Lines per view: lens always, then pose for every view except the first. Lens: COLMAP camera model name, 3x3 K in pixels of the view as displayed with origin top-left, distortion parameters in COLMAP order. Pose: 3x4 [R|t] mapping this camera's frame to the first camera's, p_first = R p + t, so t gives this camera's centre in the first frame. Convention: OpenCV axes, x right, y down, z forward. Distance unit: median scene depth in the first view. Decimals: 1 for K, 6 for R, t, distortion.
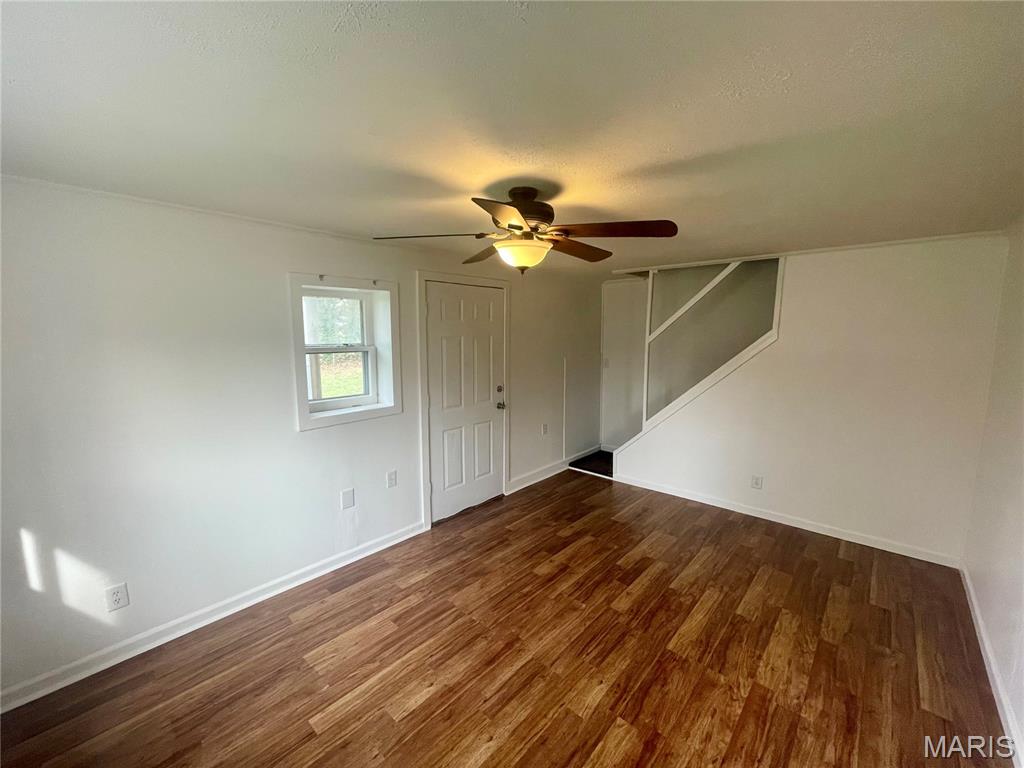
lens RADIAL K [[411.1, 0, 511.5], [0, 411.1, 388.7], [0, 0, 1]] dist [-0.003803, -0.000610]
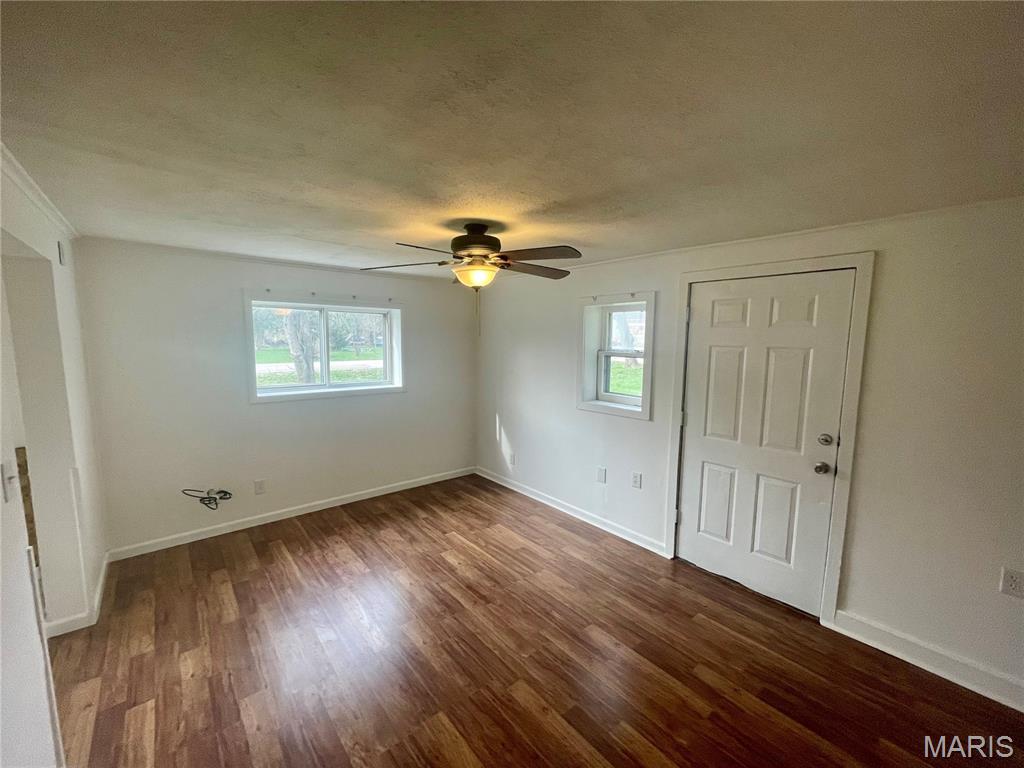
lens RADIAL K [[411.1, 0, 511.6], [0, 411.1, 383.2], [0, 0, 1]] dist [-0.003803, -0.000610]
pose [[-0.122231, 0.111719, -0.986194, 1.111087], [-0.149599, 0.980218, 0.129584, -0.163098], [0.981163, 0.163373, -0.103100, 1.109452]]
